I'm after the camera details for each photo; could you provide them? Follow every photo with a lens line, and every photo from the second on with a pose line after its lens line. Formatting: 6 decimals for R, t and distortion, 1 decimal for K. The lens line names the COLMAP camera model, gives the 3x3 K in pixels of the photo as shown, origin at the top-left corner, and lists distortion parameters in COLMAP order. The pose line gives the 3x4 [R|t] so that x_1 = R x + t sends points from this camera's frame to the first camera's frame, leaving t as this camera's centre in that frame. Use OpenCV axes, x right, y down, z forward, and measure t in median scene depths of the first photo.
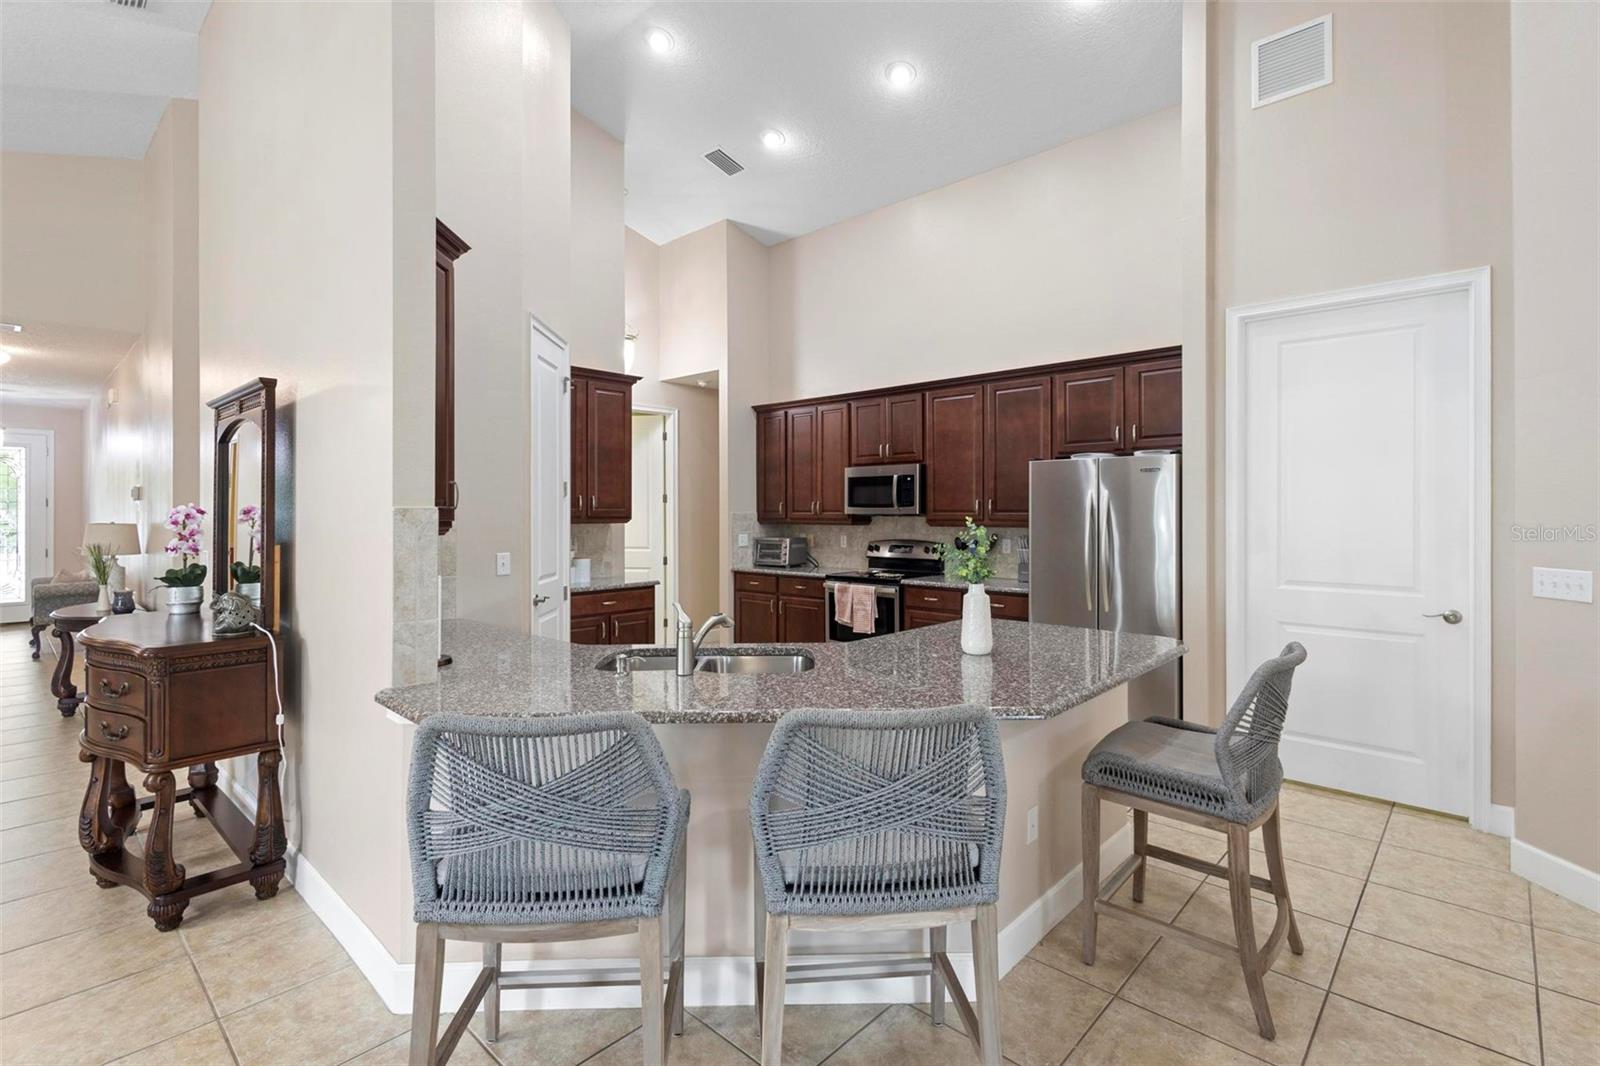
lens RADIAL K [[745.2, 0, 800.9], [0, 745.2, 503.9], [0, 0, 1]] dist [0.013248, -0.006624]
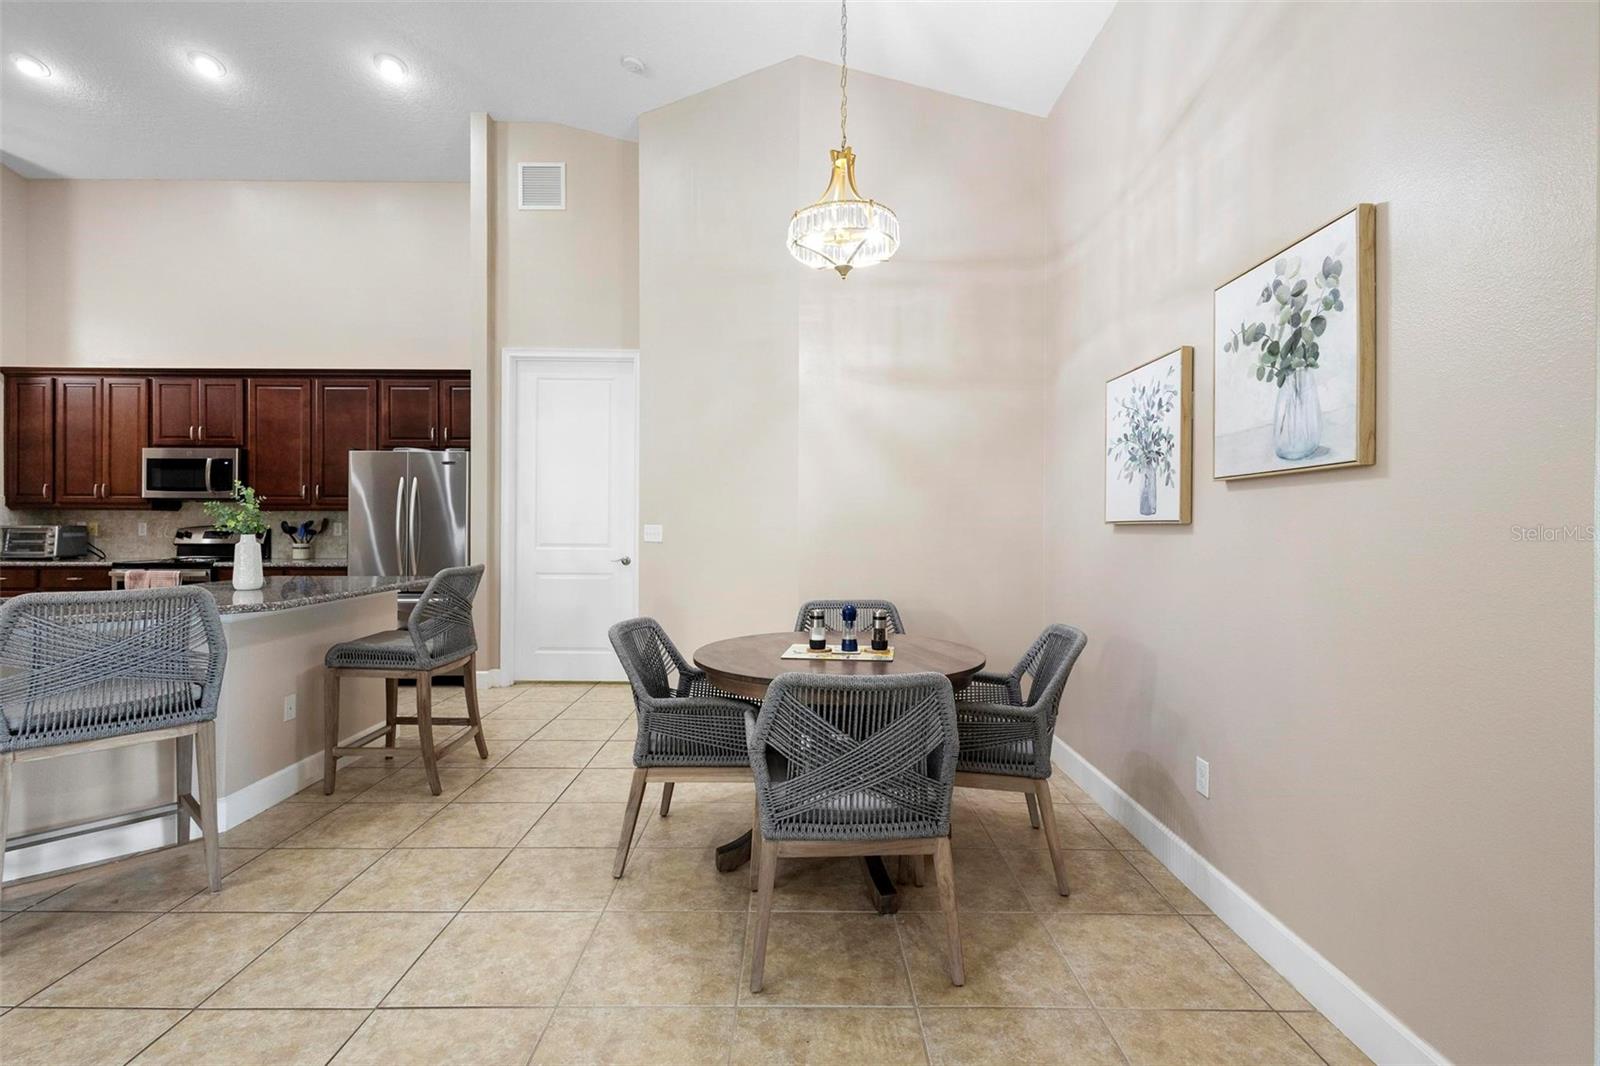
lens RADIAL K [[732.1, 0, 802.0], [0, 732.1, 525.2], [0, 0, 1]] dist [0.013353, -0.006555]
pose [[0.726853, 0.002123, 0.686790, 0.034003], [-0.012394, 0.999873, 0.010026, 0.037023], [-0.686681, -0.015800, 0.726787, -0.303467]]
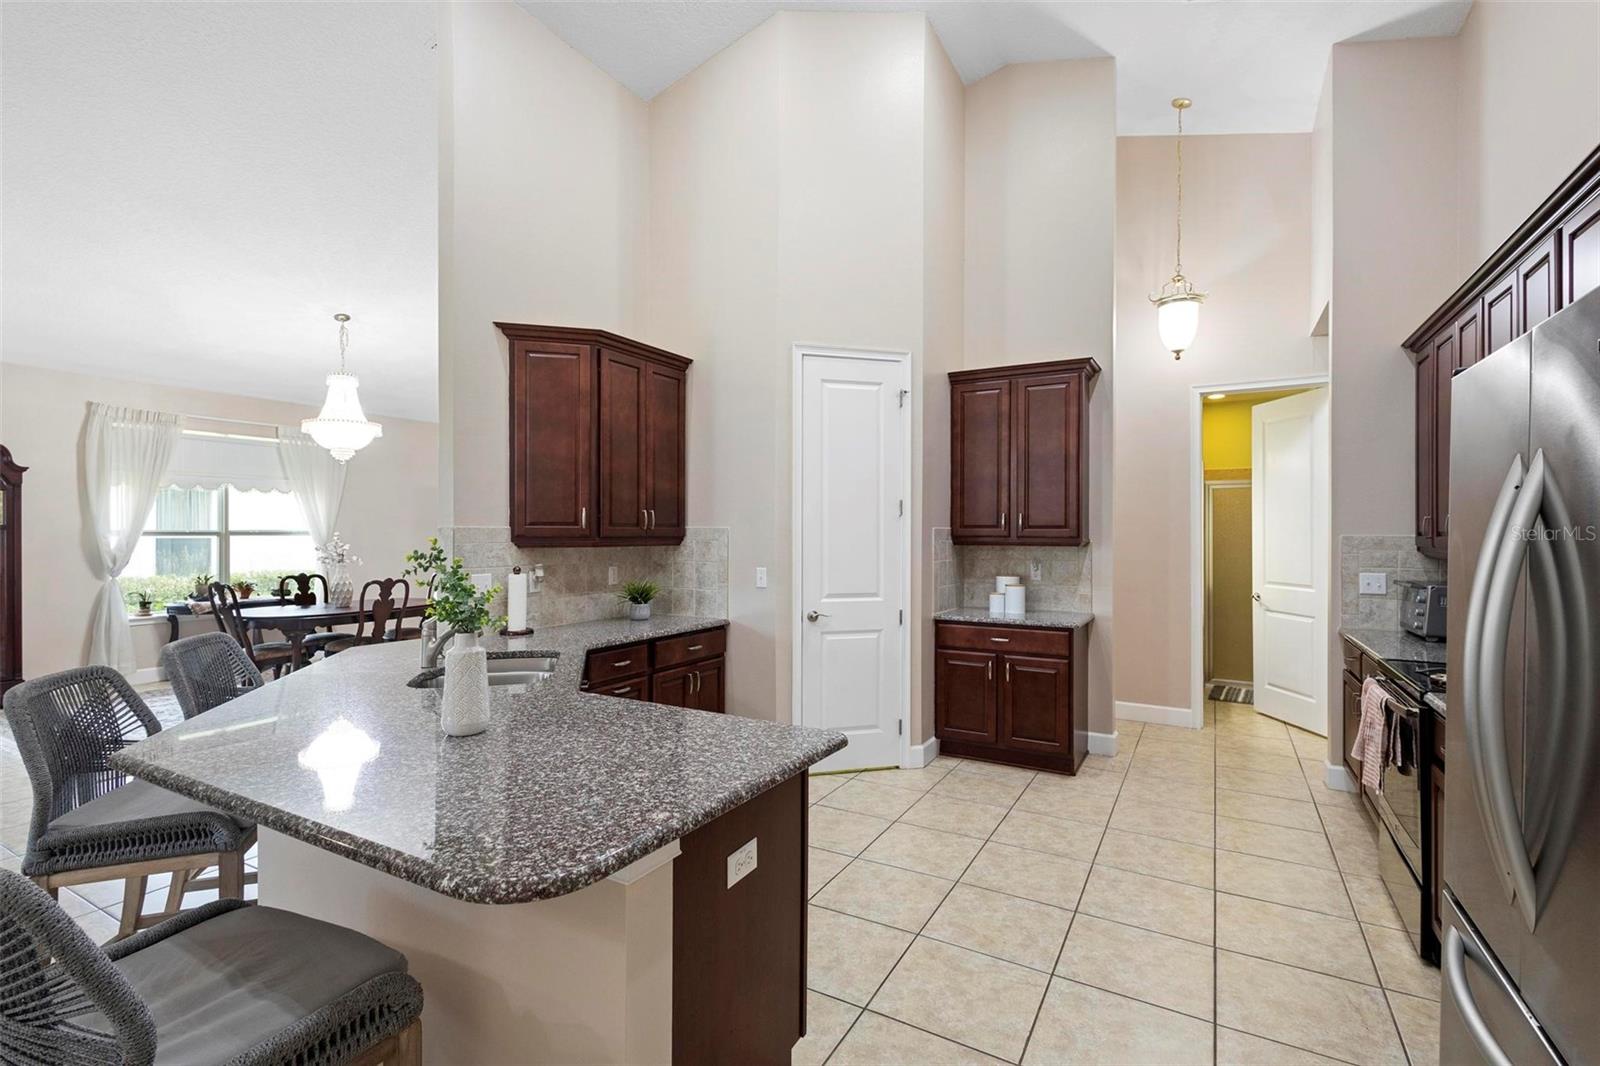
lens RADIAL K [[732.1, 0, 802.0], [0, 732.1, 525.2], [0, 0, 1]] dist [0.013353, -0.006555]
pose [[0.232839, -0.006158, -0.972496, 0.543952], [0.005823, 0.999971, -0.004938, 0.006402], [0.972498, -0.004513, 0.232868, 0.638971]]
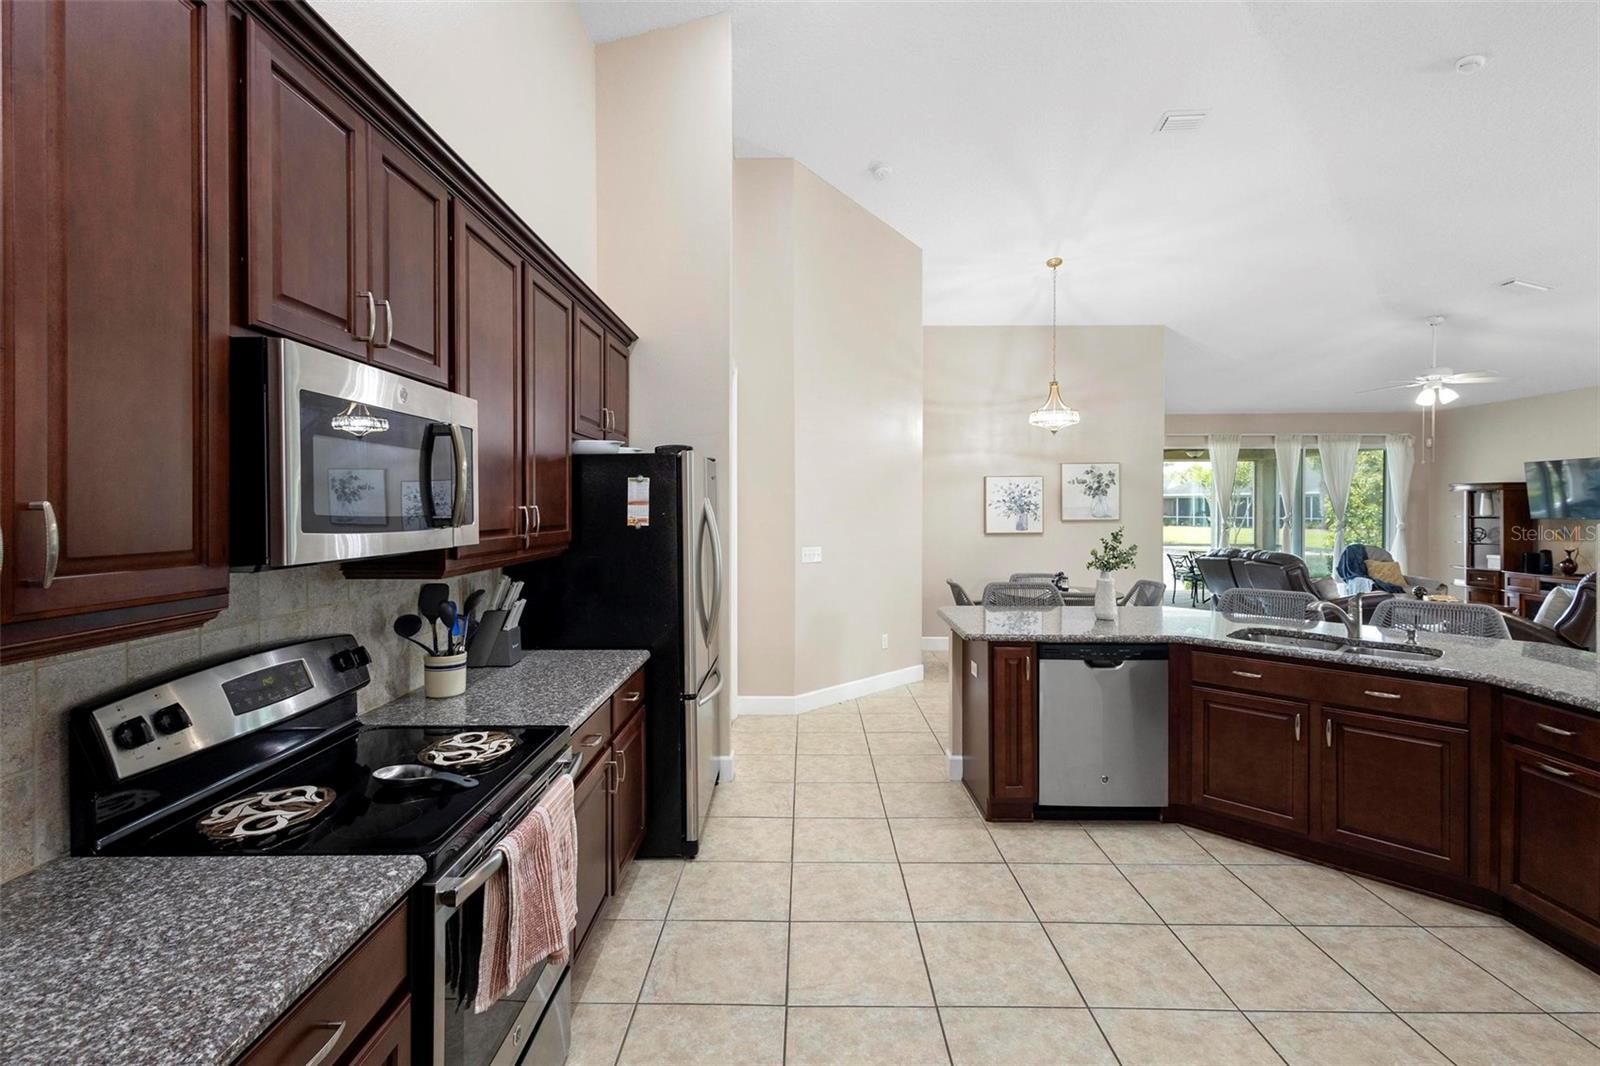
lens RADIAL K [[743.8, 0, 806.4], [0, 743.8, 513.5], [0, 0, 1]] dist [0.014282, -0.000463]
pose [[-0.681251, -0.003479, 0.732041, -0.245132], [-0.005548, 0.999985, -0.000411, -0.001969], [-0.732029, -0.004341, -0.681260, 1.354139]]
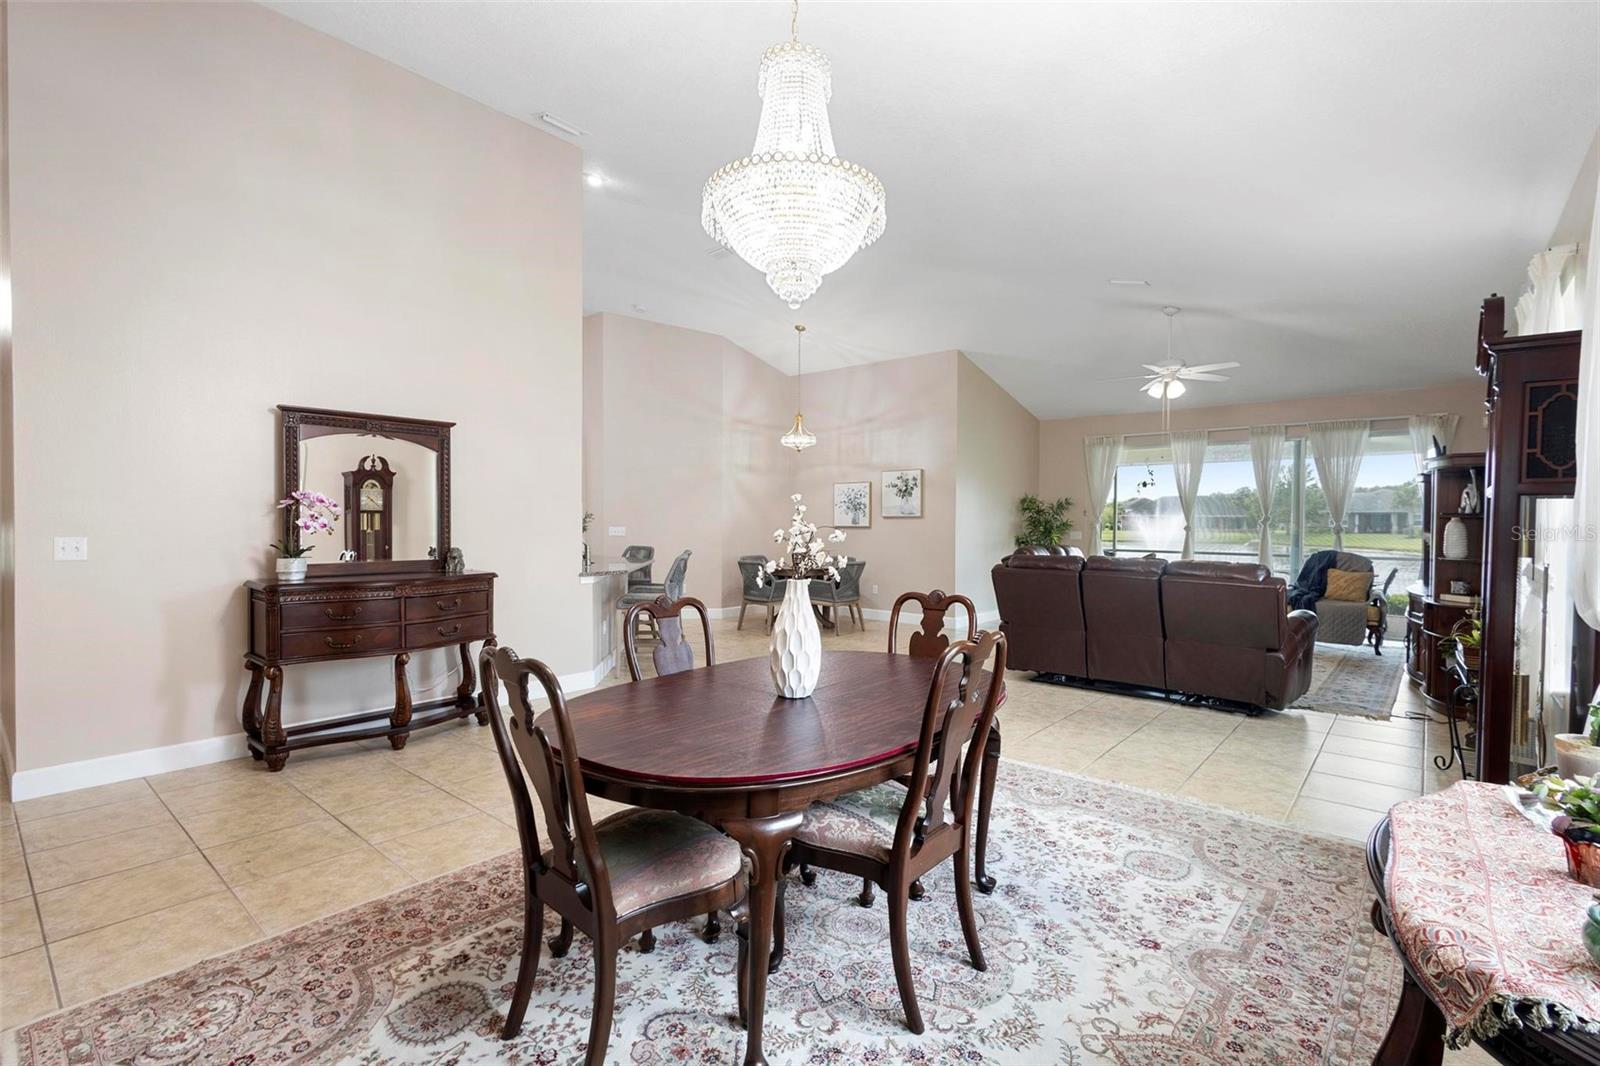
lens RADIAL K [[732.1, 0, 802.0], [0, 732.1, 525.2], [0, 0, 1]] dist [0.013353, -0.006555]
pose [[-0.042596, -0.005042, 0.999080, -1.418177], [-0.016642, 0.999852, 0.004337, 0.027094], [-0.998954, -0.016442, -0.042673, 0.158863]]
